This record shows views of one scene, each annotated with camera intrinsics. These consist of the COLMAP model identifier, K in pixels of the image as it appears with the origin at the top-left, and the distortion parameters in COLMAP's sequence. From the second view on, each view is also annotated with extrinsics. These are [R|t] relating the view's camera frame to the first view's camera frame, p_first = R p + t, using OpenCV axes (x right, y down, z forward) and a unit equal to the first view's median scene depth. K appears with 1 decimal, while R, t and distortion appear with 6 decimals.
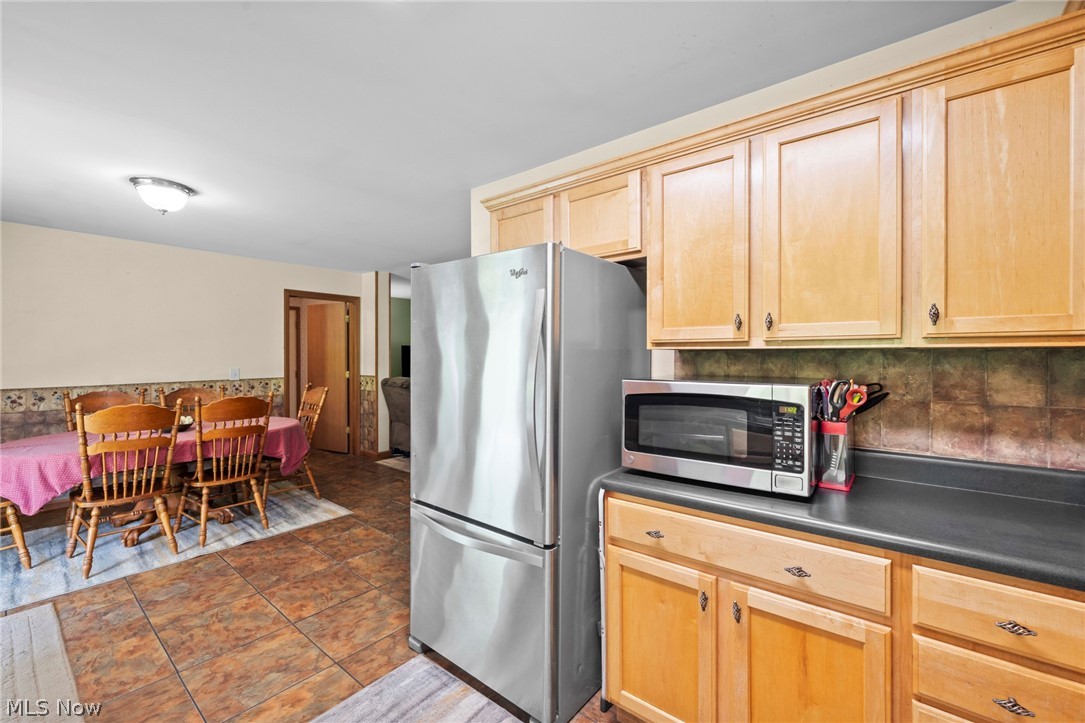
lens RADIAL K [[450.1, 0, 524.8], [0, 450.1, 354.3], [0, 0, 1]] dist [0.000008, 0.000094]
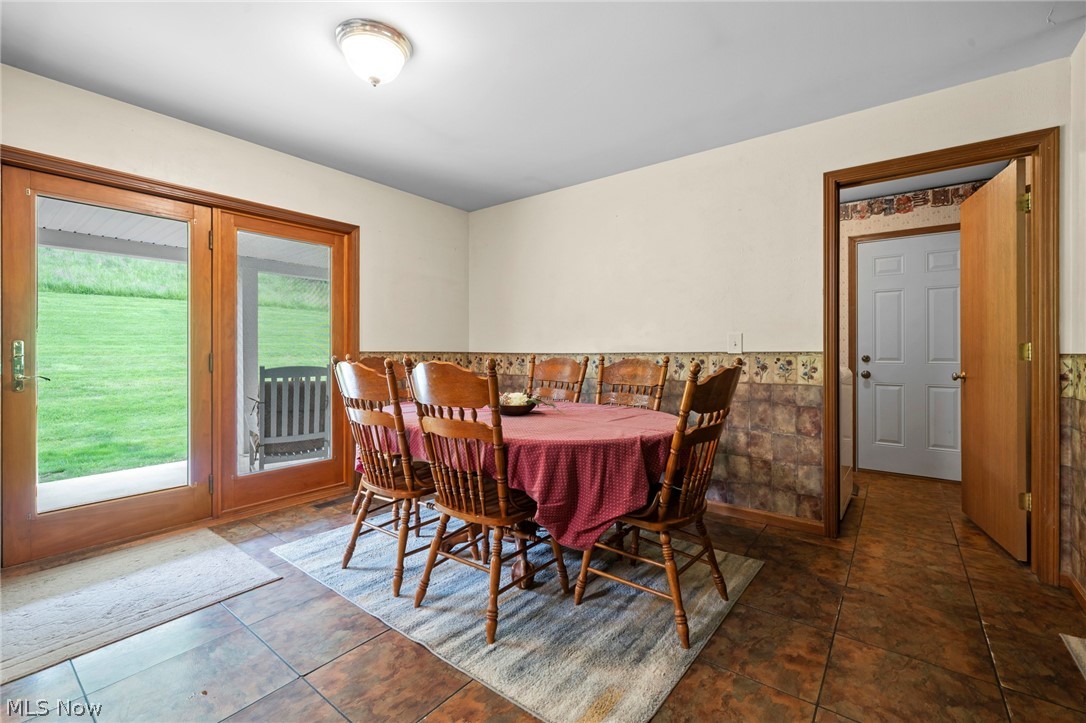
lens RADIAL K [[448.3, 0, 572.1], [0, 448.3, 362.0], [0, 0, 1]] dist [-0.002889, -0.000179]
pose [[0.066525, 0.031680, -0.997282, -0.080334], [0.011284, 0.999408, 0.032500, 0.060515], [0.997721, -0.013415, 0.066128, 0.968911]]
